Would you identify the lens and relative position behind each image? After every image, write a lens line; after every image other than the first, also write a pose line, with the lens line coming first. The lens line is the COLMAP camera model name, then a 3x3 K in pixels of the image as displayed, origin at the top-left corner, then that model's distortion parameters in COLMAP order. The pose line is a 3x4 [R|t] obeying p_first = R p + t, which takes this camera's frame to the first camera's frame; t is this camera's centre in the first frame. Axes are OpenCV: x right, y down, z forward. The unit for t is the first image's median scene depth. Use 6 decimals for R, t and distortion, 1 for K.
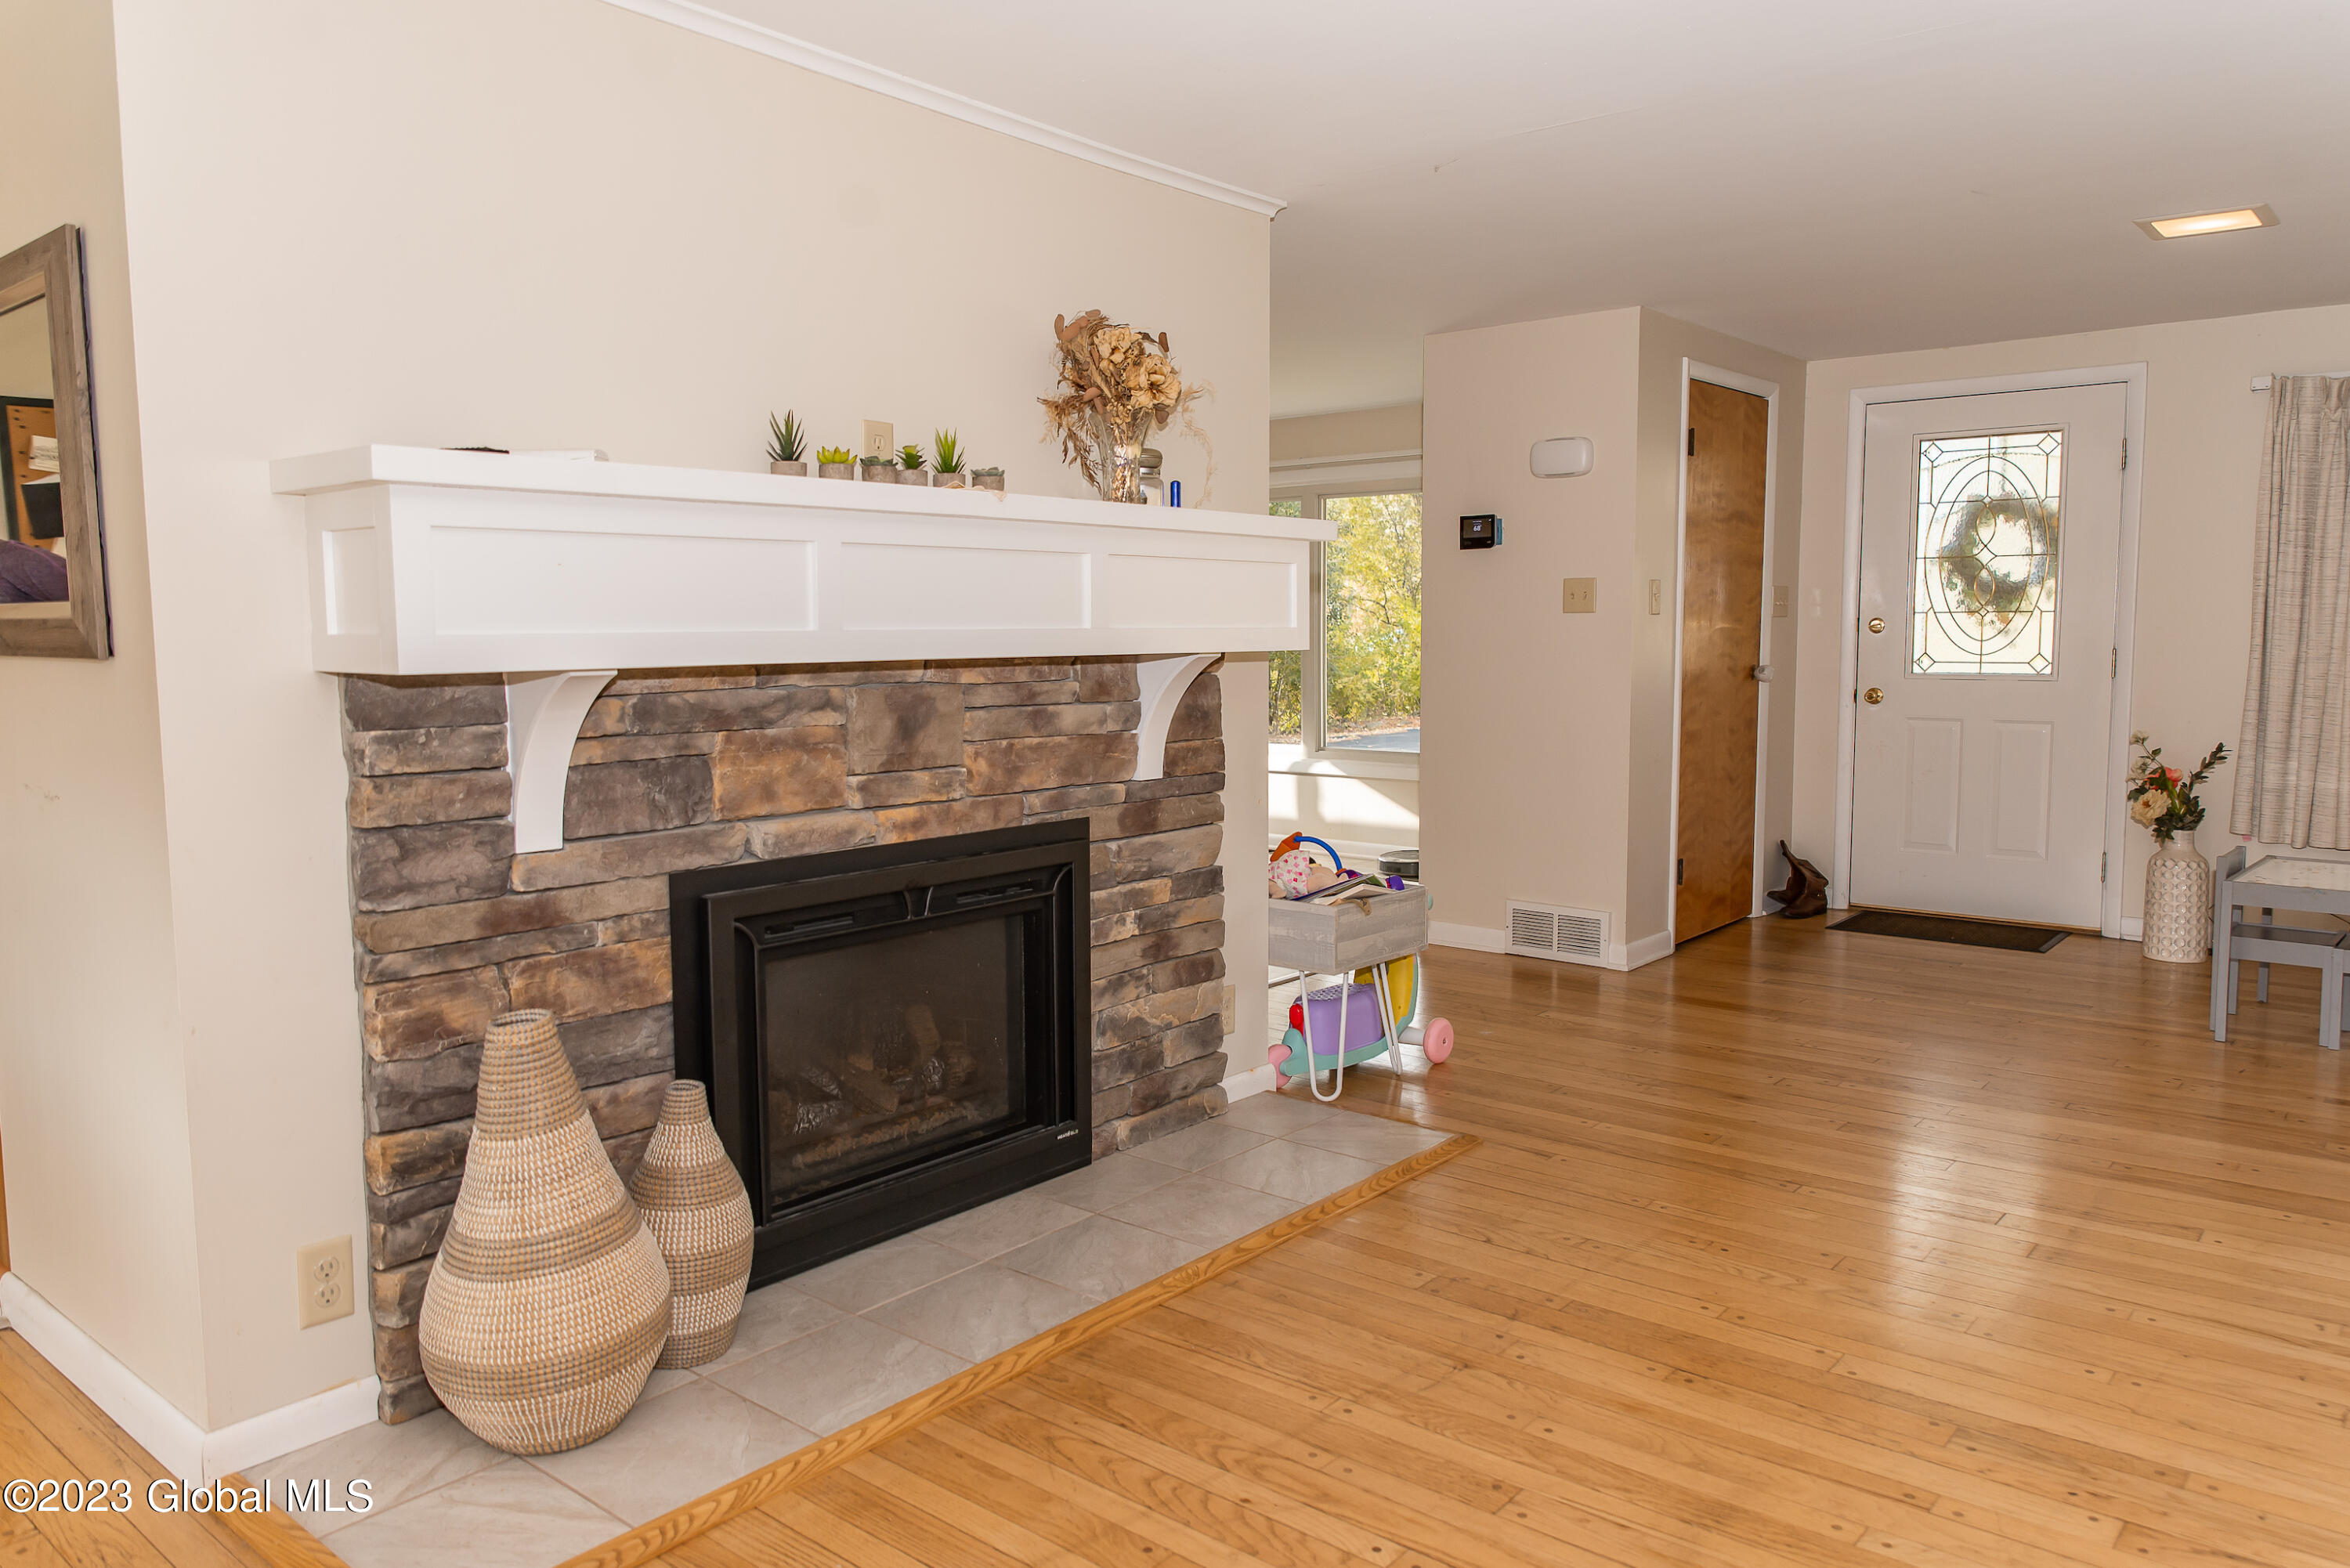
lens RADIAL K [[1599.4, 0, 1168.0], [0, 1599.4, 770.5], [0, 0, 1]] dist [-0.001486, -0.000755]
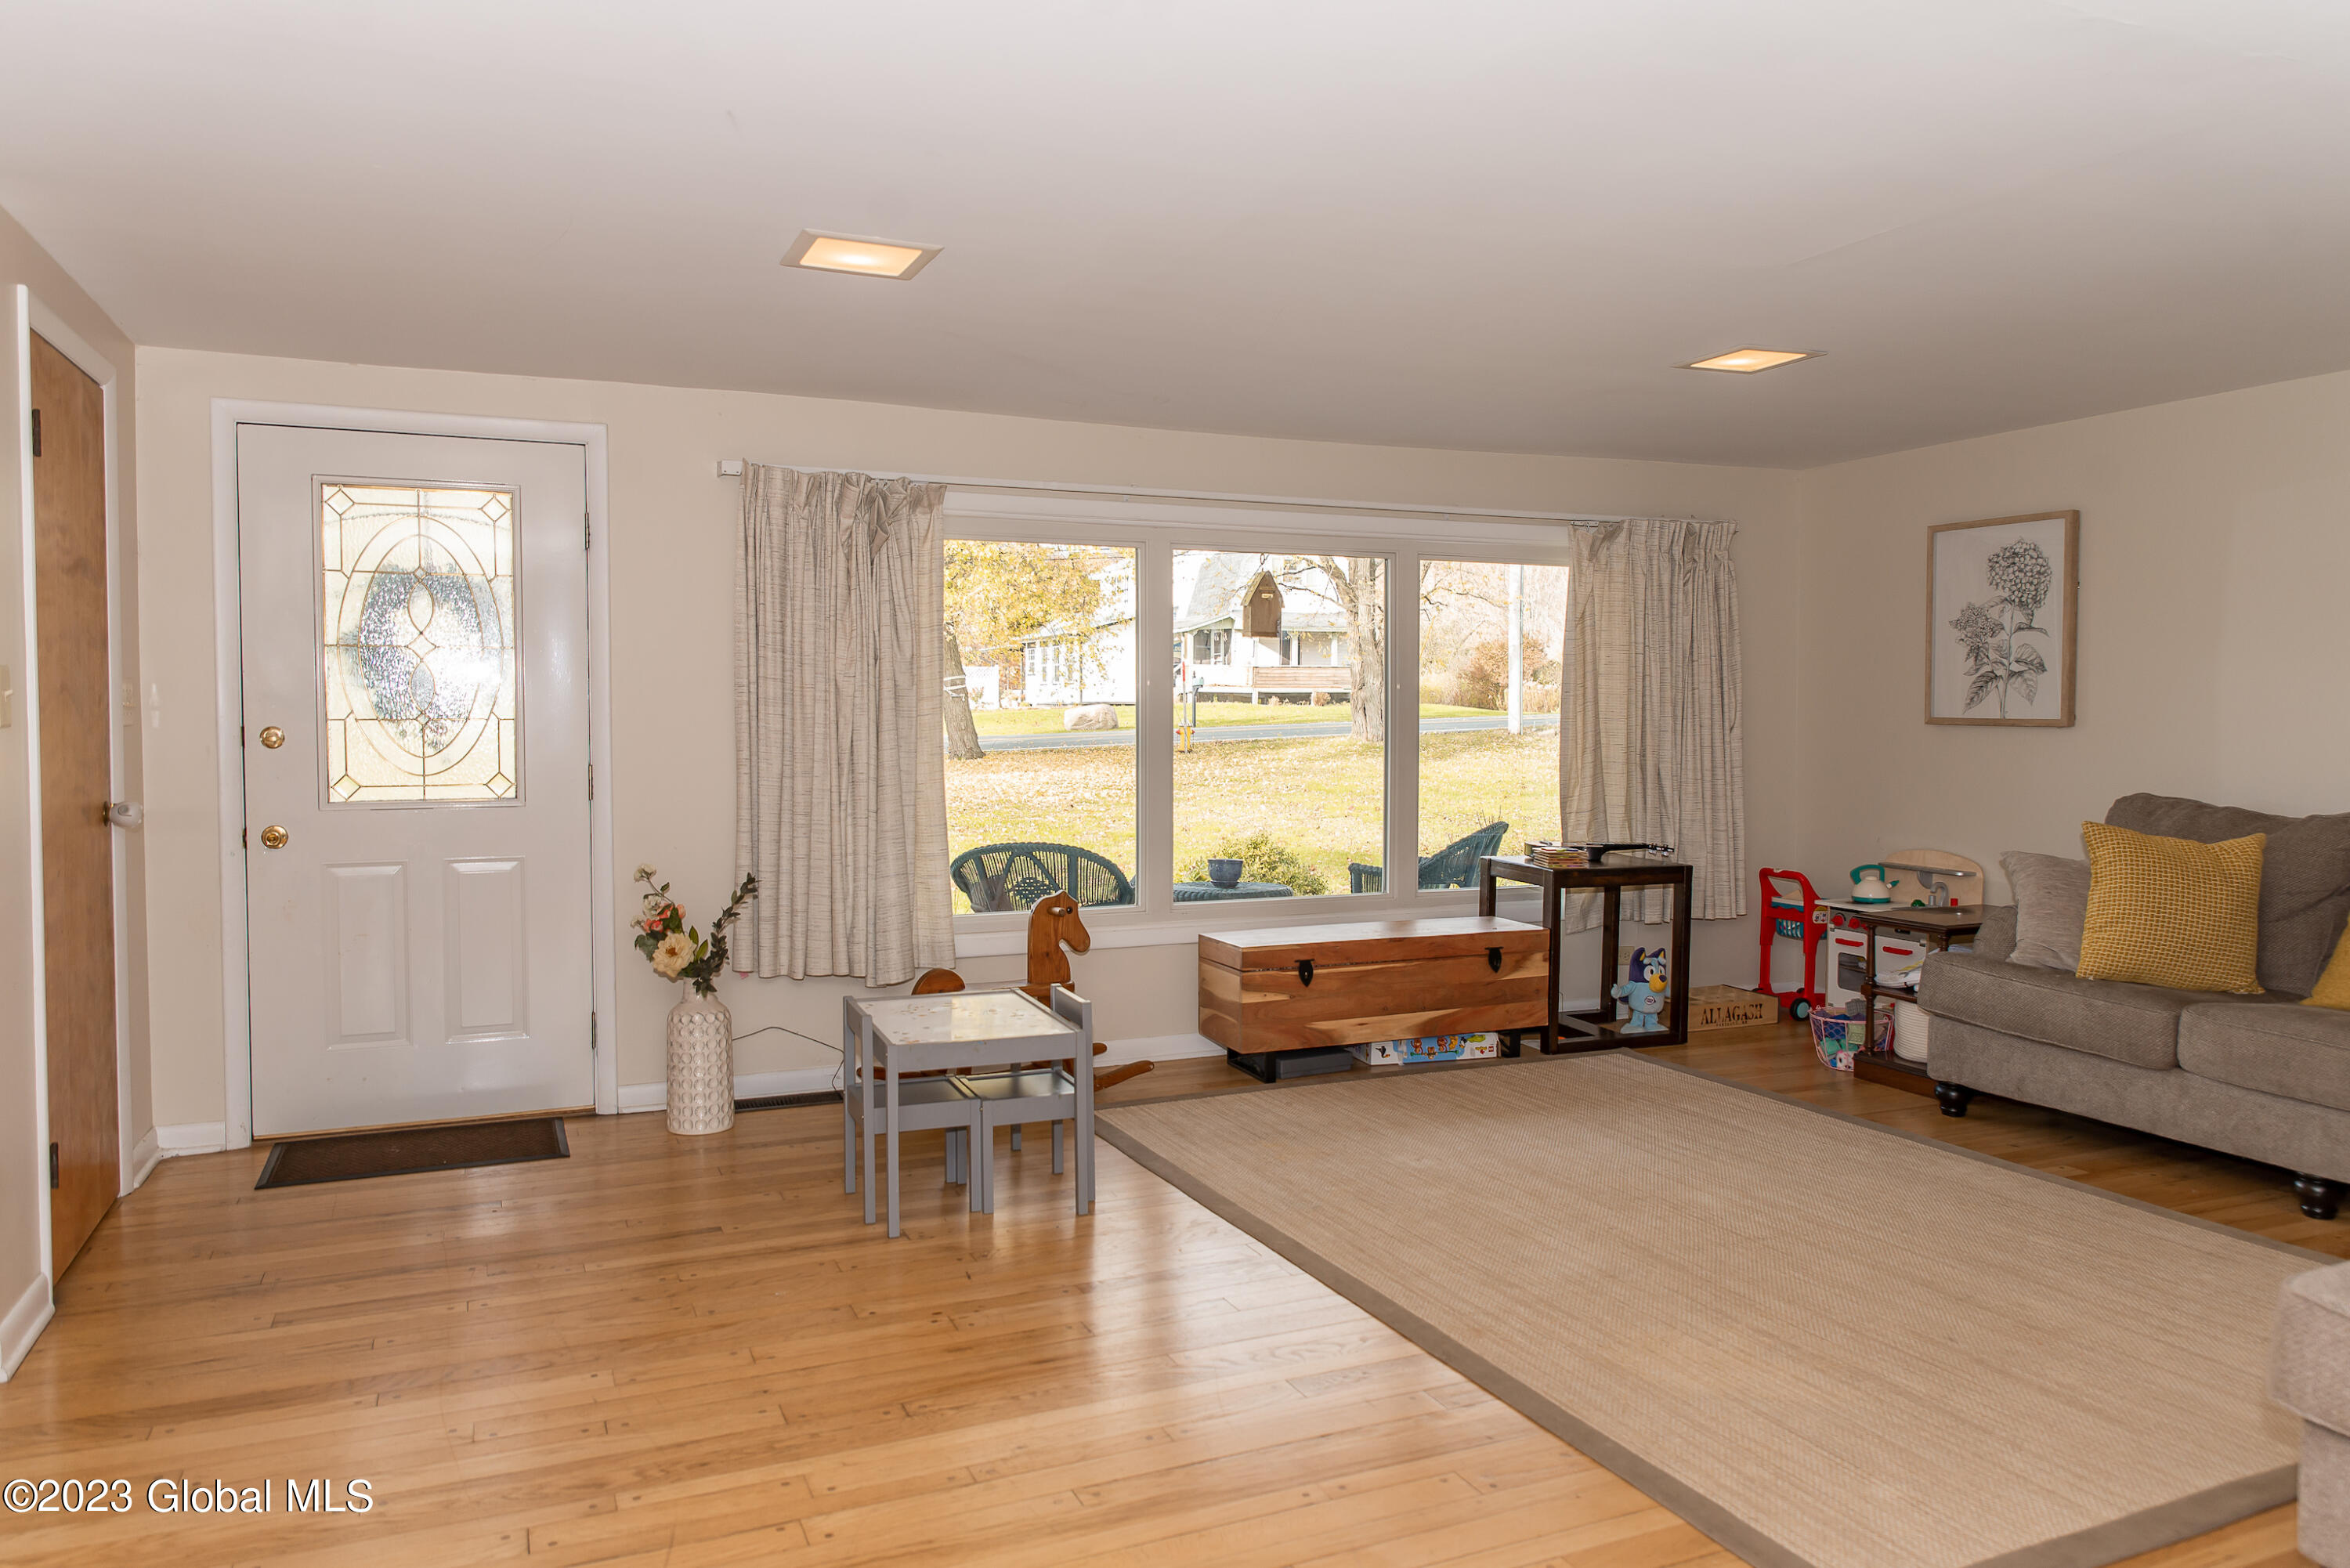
lens RADIAL K [[1599.4, 0, 1168.0], [0, 1599.4, 770.5], [0, 0, 1]] dist [-0.001486, -0.000755]
pose [[0.434019, -0.027349, 0.900489, -0.022216], [0.078128, 0.996916, -0.007378, -0.045928], [-0.897510, 0.073555, 0.434817, 0.391329]]
